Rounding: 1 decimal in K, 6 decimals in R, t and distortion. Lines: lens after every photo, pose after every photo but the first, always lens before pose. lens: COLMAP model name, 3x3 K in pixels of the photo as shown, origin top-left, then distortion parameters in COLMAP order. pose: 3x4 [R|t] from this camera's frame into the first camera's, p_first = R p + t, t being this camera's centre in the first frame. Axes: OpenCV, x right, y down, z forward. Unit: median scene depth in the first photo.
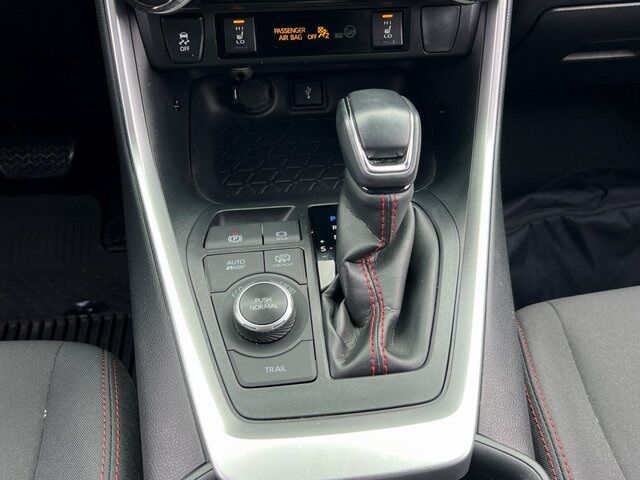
lens RADIAL K [[636.3, 0, 325.6], [0, 636.3, 237.8], [0, 0, 1]] dist [0.043983, 0.000000]
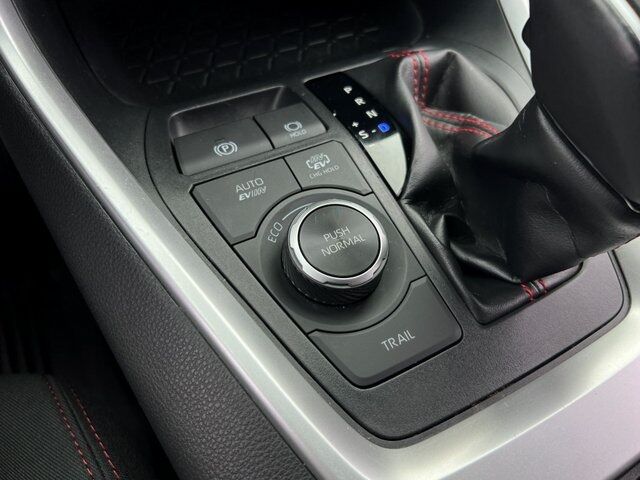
lens RADIAL K [[502.8, 0, 318.2], [0, 502.8, 241.2], [0, 0, 1]] dist [-0.004140, -0.007735]
pose [[0.921702, -0.262488, 0.285595, -0.224231], [0.209097, 0.956347, 0.204153, 0.006048], [-0.326716, -0.128451, 0.936353, 0.522273]]
